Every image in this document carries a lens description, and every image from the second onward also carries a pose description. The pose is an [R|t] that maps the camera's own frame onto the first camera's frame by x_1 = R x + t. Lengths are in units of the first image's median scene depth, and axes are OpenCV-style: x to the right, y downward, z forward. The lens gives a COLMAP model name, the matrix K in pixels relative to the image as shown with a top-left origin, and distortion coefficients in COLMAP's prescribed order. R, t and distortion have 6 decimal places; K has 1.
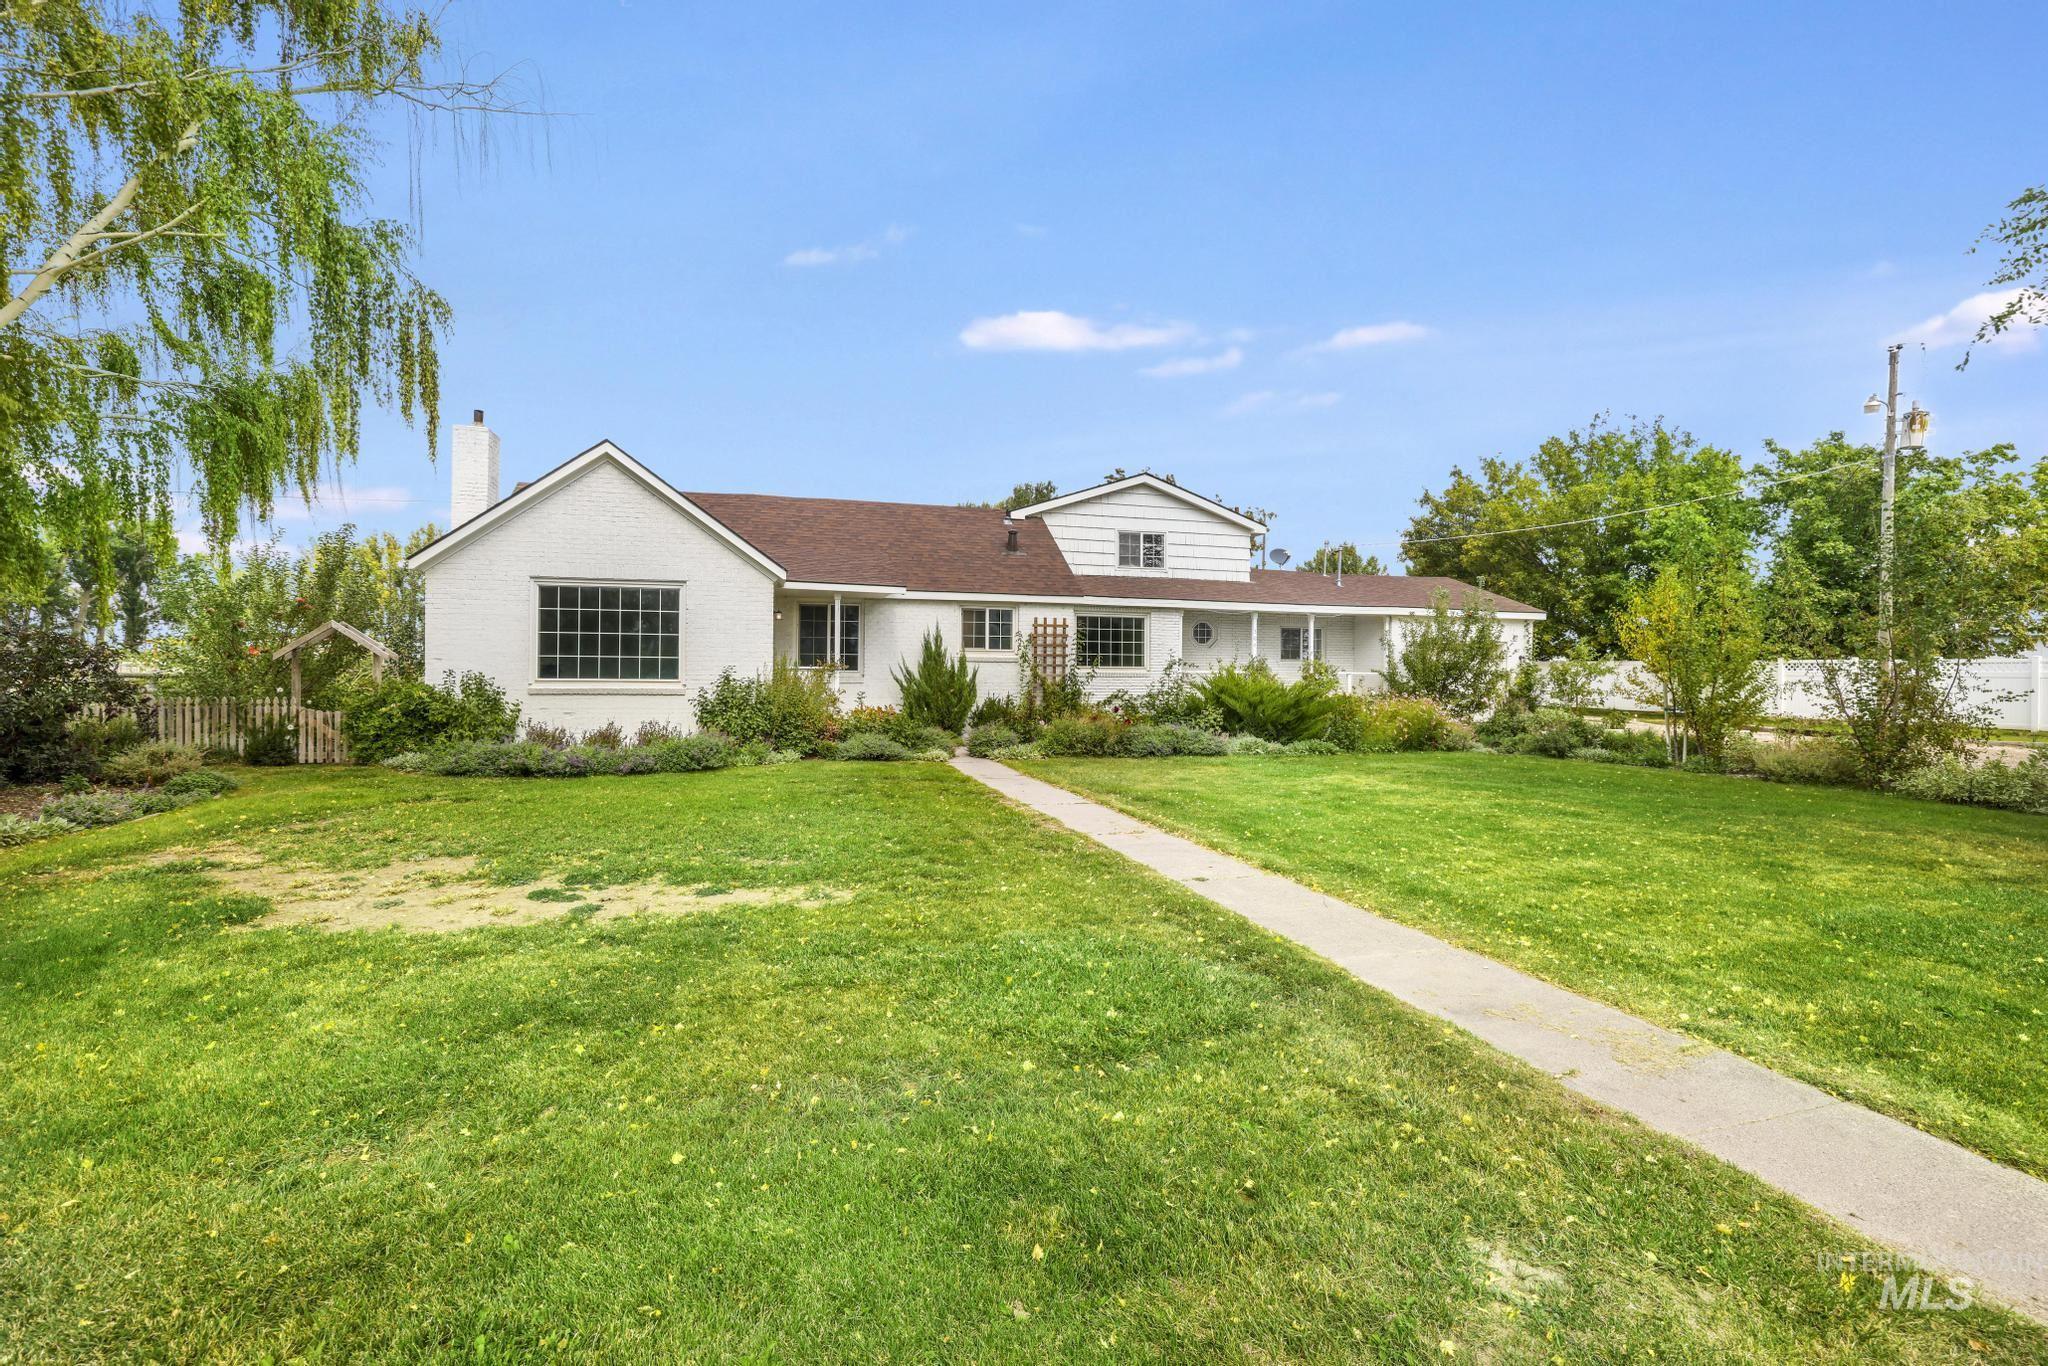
lens RADIAL K [[902.4, 0, 1016.1], [0, 902.4, 684.1], [0, 0, 1]] dist [-0.019760, 0.000513]
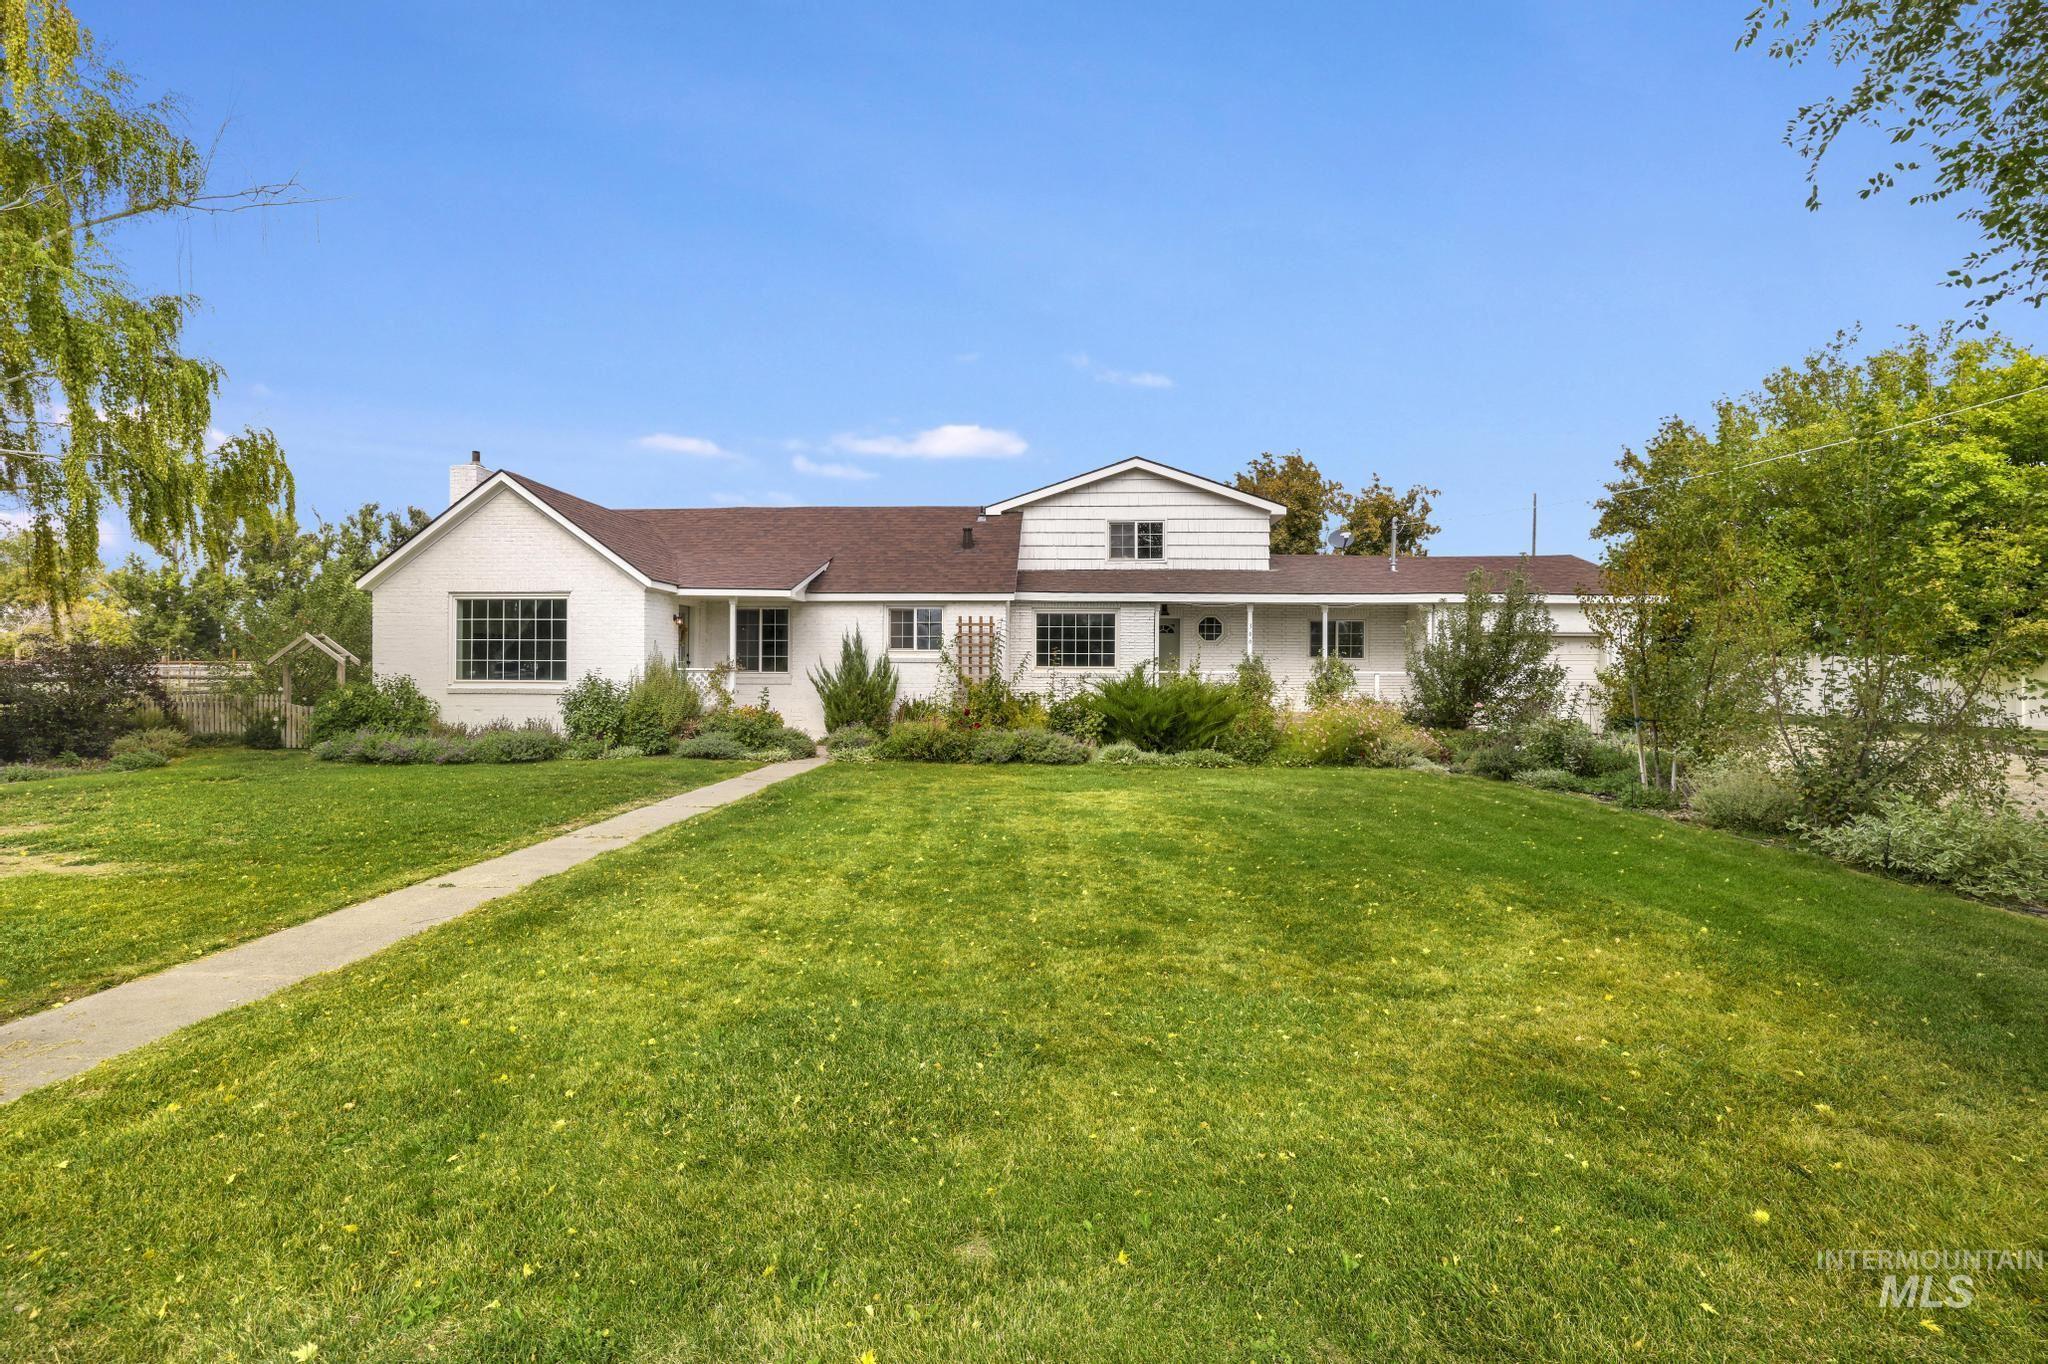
lens RADIAL K [[902.4, 0, 1024.7], [0, 902.4, 674.4], [0, 0, 1]] dist [-0.019760, 0.000513]
pose [[0.945092, -0.002507, -0.326794, 0.401225], [-0.001525, 0.999926, -0.012080, -0.000189], [0.326801, 0.011915, 0.945018, 0.109702]]
